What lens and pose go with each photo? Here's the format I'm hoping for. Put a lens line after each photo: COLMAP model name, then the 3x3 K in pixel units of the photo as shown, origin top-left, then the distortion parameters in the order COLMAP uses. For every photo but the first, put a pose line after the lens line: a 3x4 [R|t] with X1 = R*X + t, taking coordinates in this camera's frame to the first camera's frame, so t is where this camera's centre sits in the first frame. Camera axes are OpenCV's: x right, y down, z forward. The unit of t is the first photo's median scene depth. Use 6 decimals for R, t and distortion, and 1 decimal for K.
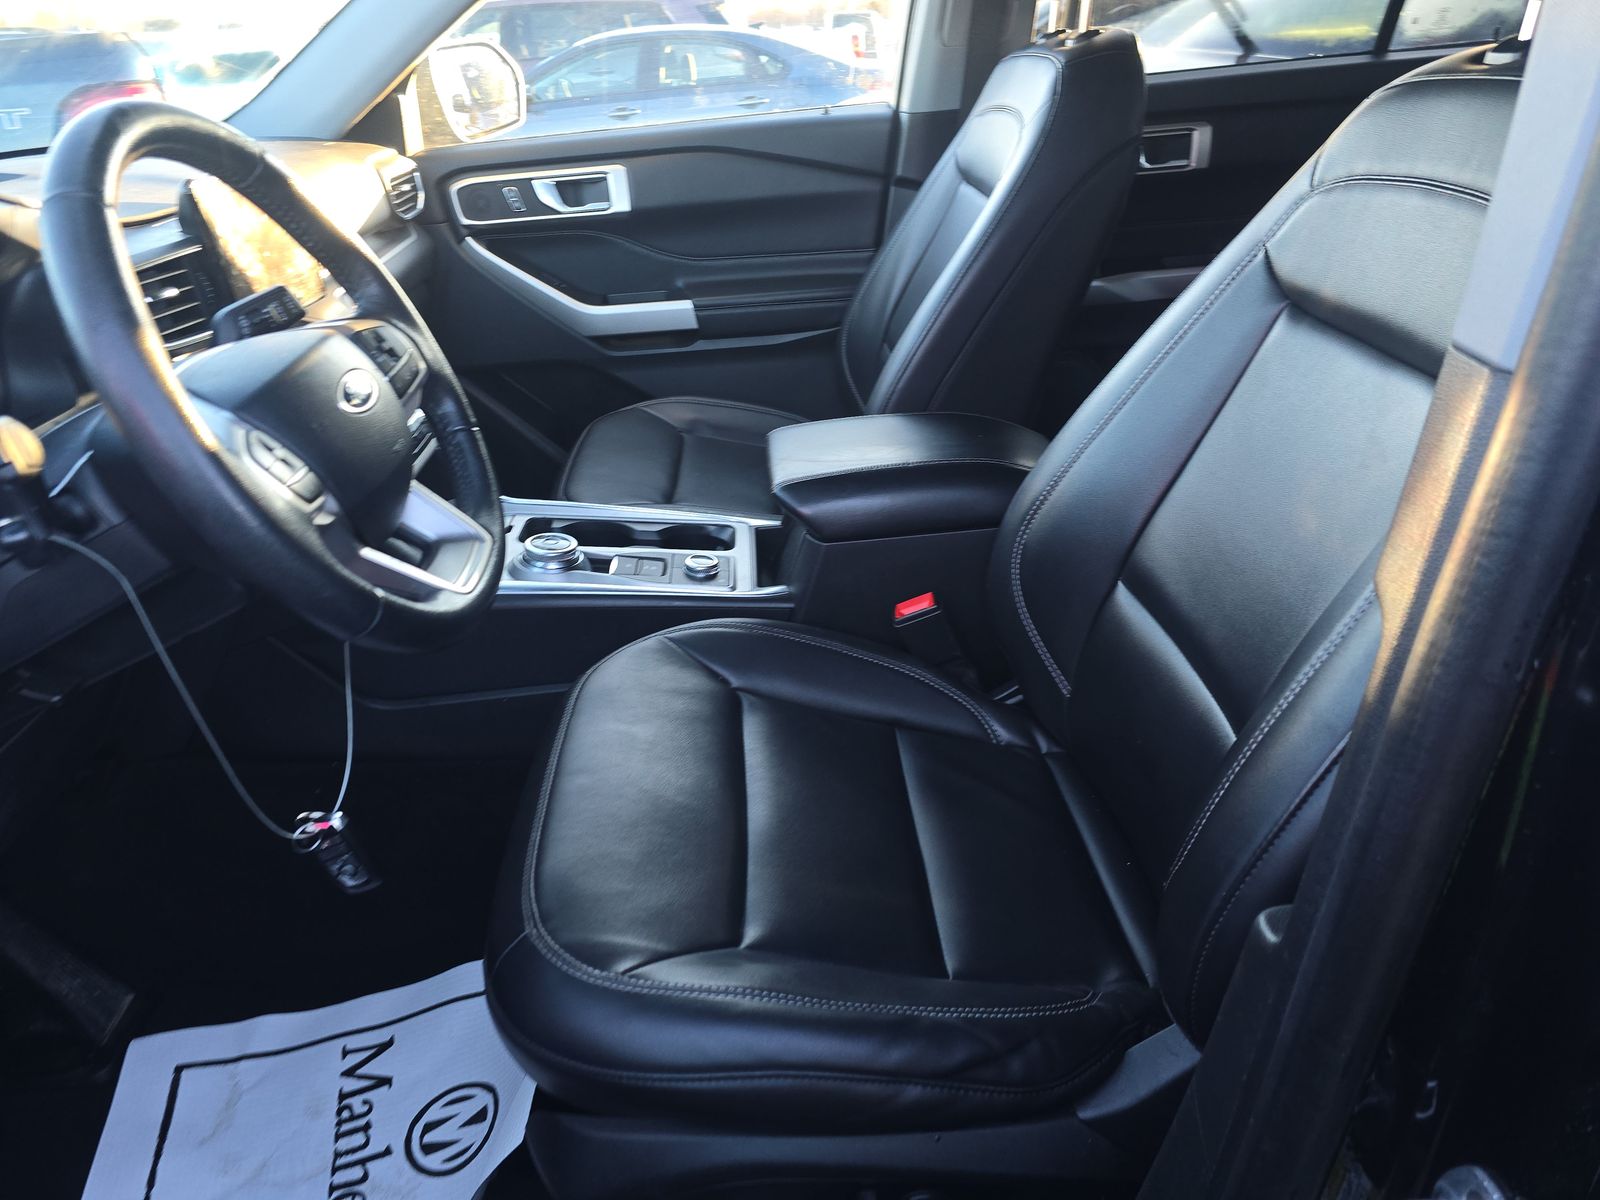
lens RADIAL K [[1081.9, 0, 800.0], [0, 1081.9, 600.0], [0, 0, 1]] dist [0.032574, -0.041943]
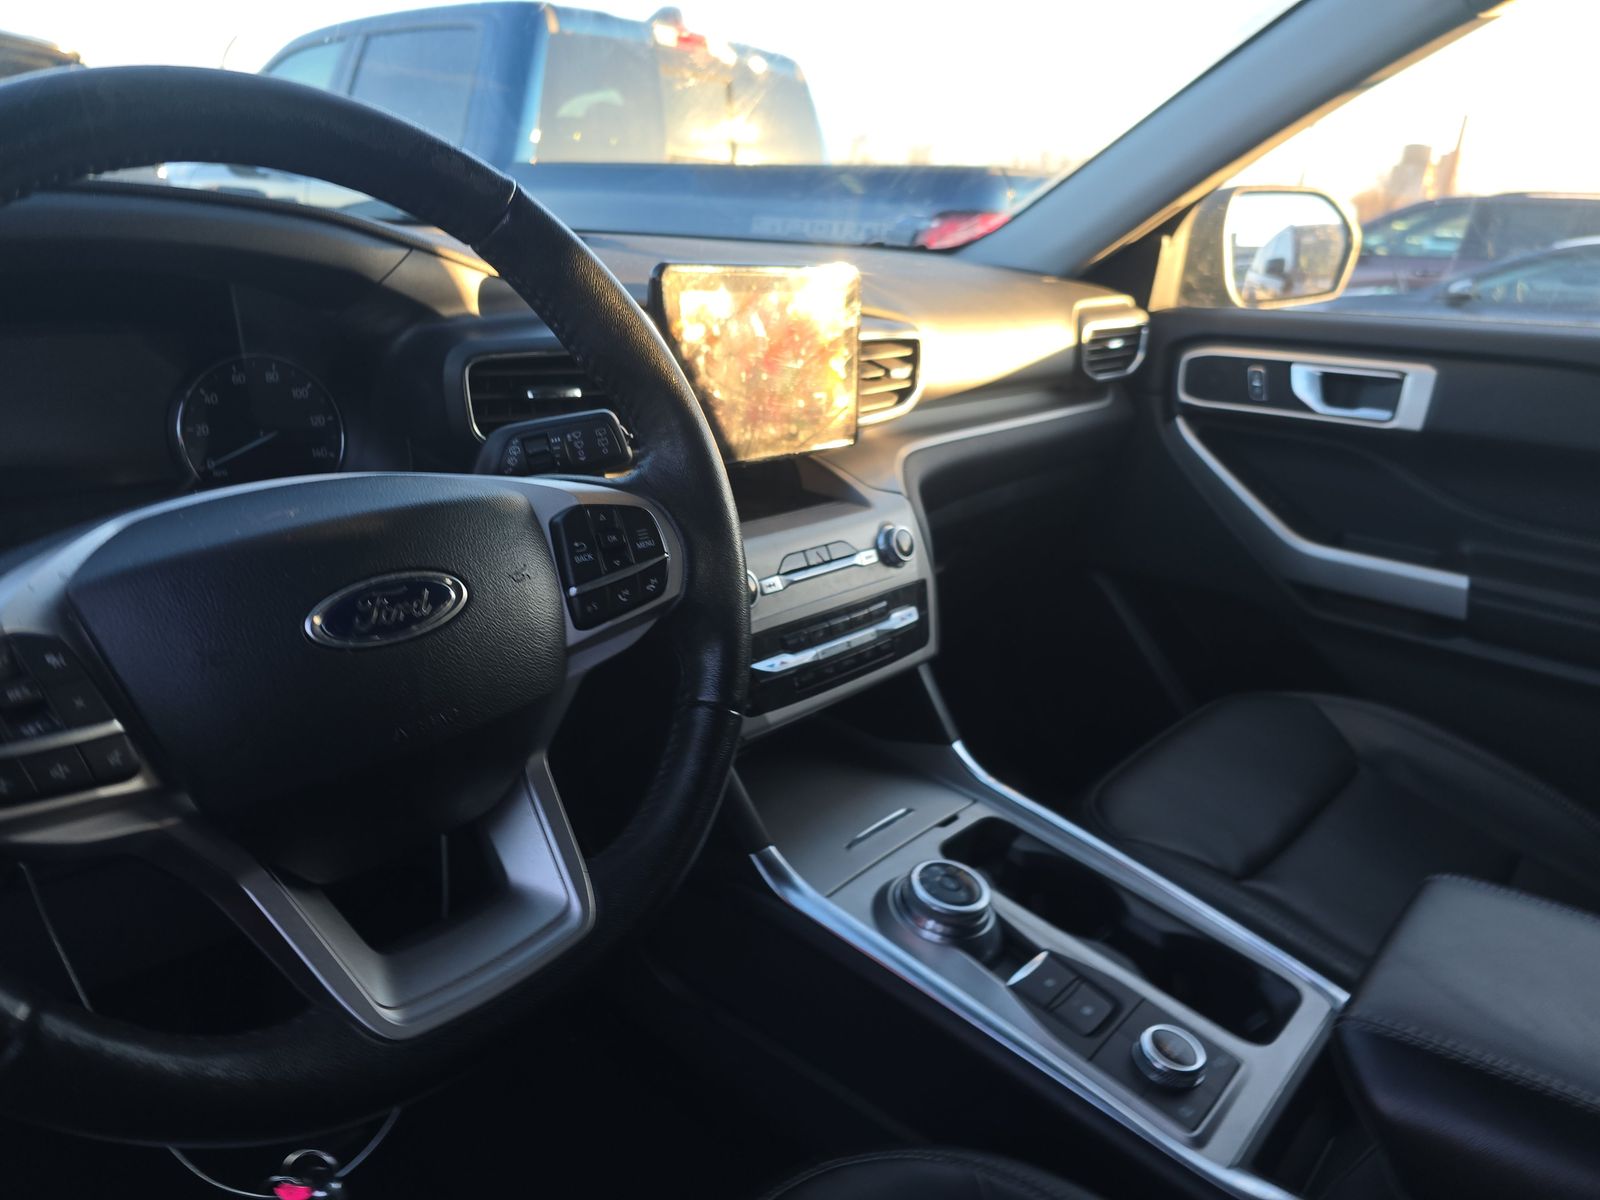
lens RADIAL K [[1081.9, 0, 800.0], [0, 1081.9, 600.0], [0, 0, 1]] dist [0.032574, -0.041943]
pose [[0.709386, 0.315805, -0.630111, 0.030810], [-0.402387, 0.915451, 0.005802, -0.110801], [0.578668, 0.249432, 0.776484, 0.276685]]
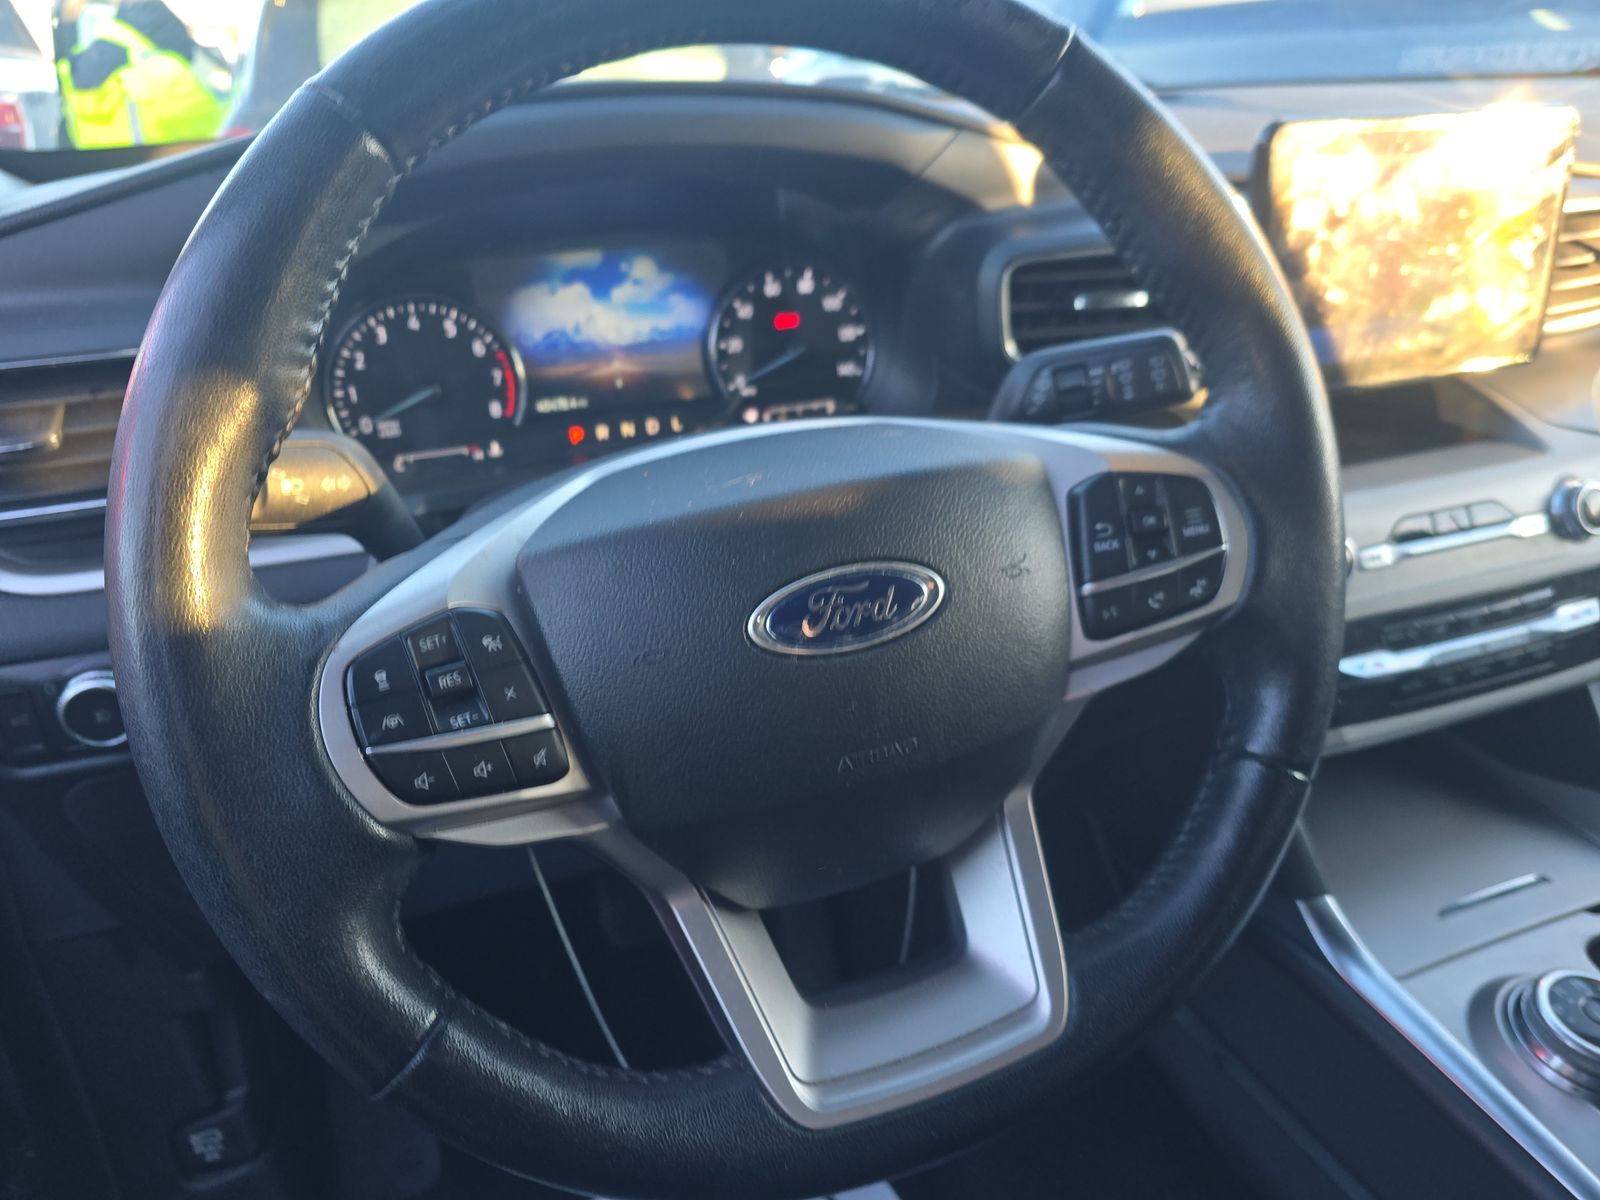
lens RADIAL K [[1081.9, 0, 800.0], [0, 1081.9, 600.0], [0, 0, 1]] dist [0.032574, -0.041943]
pose [[0.292628, 0.449696, -0.843885, -0.020757], [-0.417347, 0.854088, 0.310413, -0.127268], [0.860343, 0.261358, 0.437609, 0.316135]]
